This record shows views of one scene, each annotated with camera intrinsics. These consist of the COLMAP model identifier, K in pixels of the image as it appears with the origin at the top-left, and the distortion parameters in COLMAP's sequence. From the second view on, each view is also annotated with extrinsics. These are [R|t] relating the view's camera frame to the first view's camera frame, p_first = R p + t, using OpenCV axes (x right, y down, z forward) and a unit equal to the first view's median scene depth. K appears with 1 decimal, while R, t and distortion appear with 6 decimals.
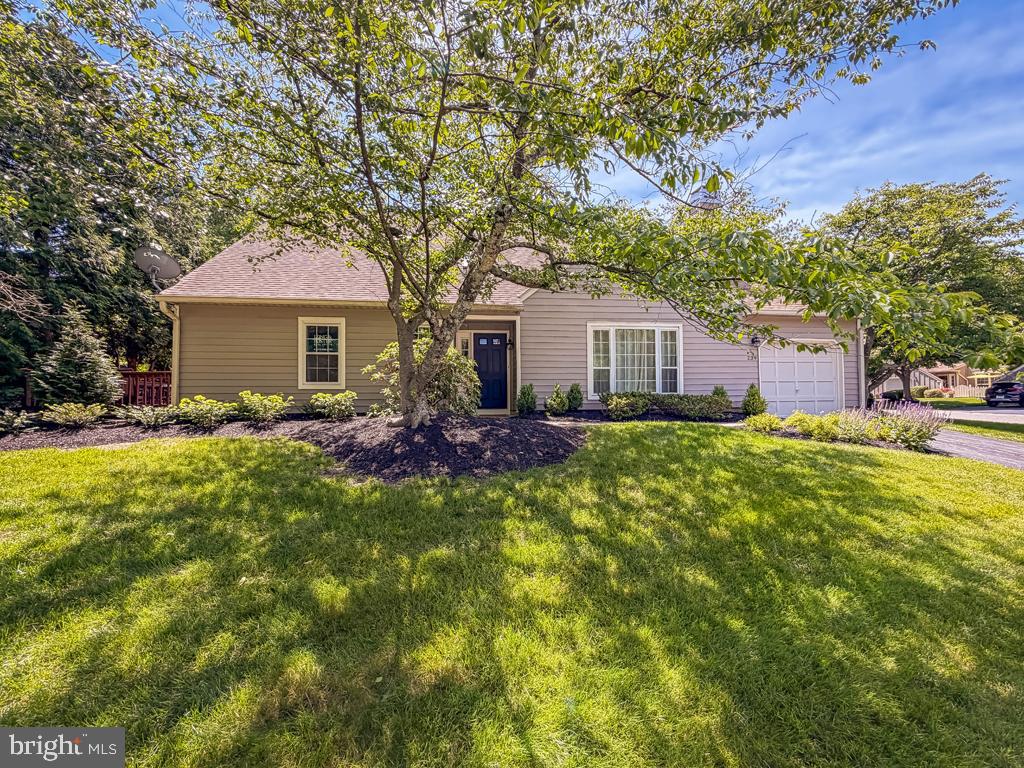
lens RADIAL K [[411.1, 0, 511.6], [0, 411.1, 390.2], [0, 0, 1]] dist [-0.000586, -0.000021]
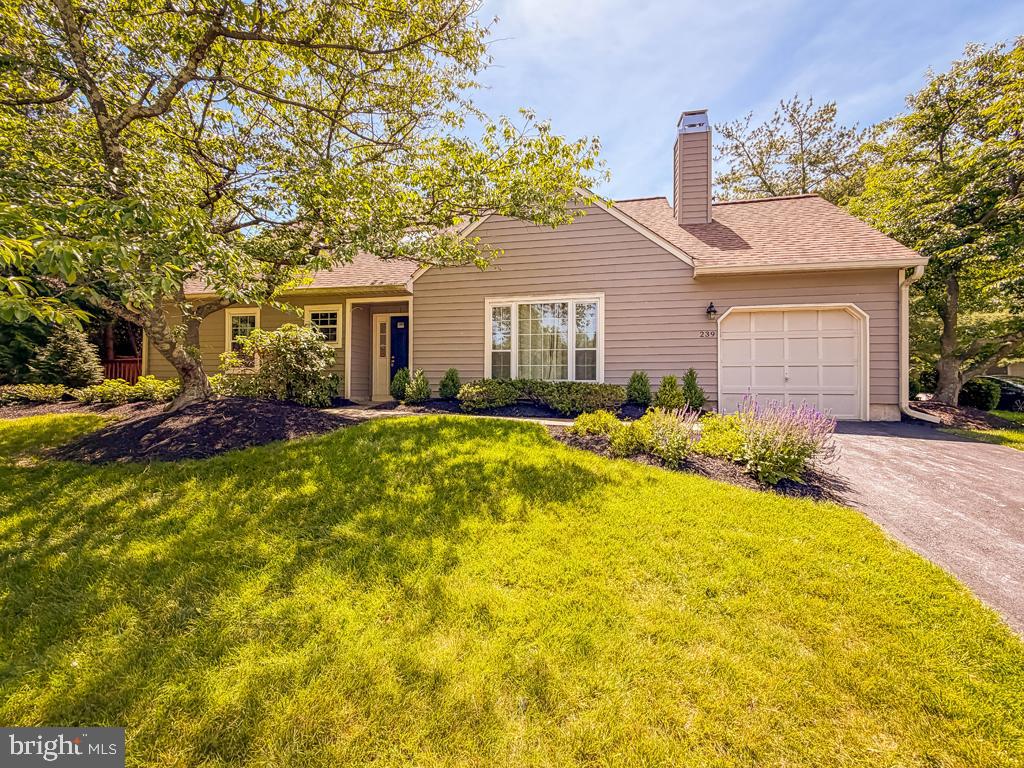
lens RADIAL K [[411.1, 0, 509.3], [0, 411.1, 381.4], [0, 0, 1]] dist [-0.000586, -0.000021]
pose [[0.941683, 0.009926, -0.336356, 0.522415], [-0.004393, 0.999842, 0.017208, -0.004218], [0.336474, -0.014727, 0.941578, 0.191132]]
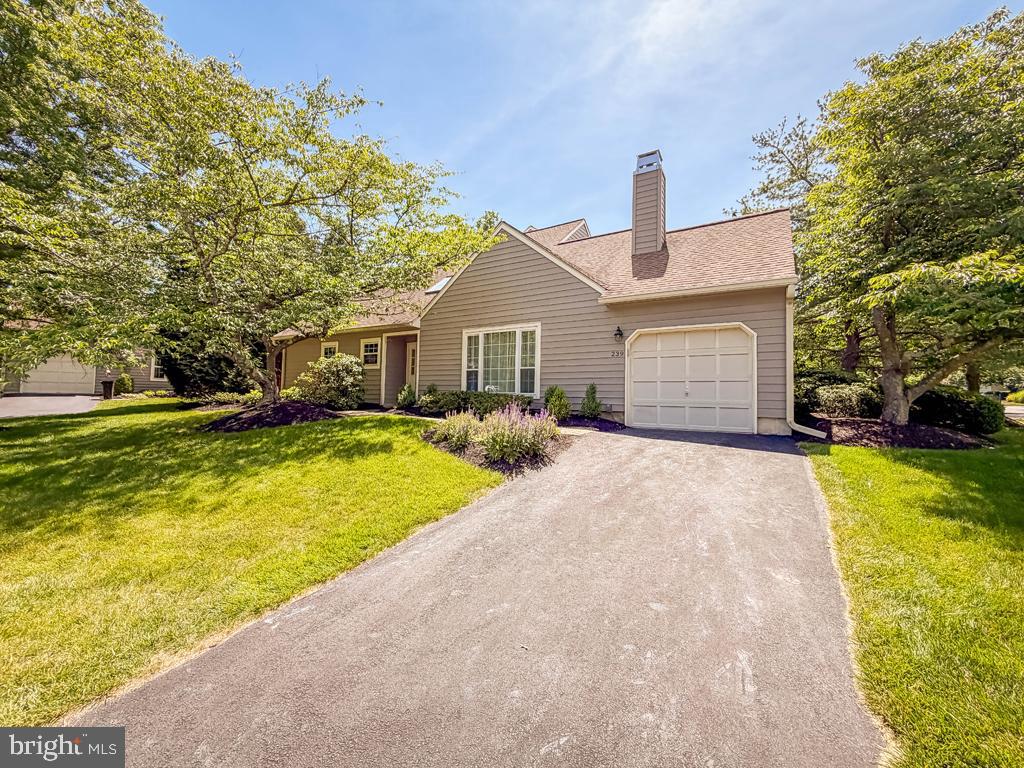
lens RADIAL K [[411.1, 0, 514.4], [0, 411.1, 378.2], [0, 0, 1]] dist [-0.000586, -0.000021]
pose [[0.765829, -0.008172, -0.642992, 1.014808], [-0.010834, 0.999613, -0.025609, -0.003356], [0.642953, 0.026578, 0.765444, 0.221452]]
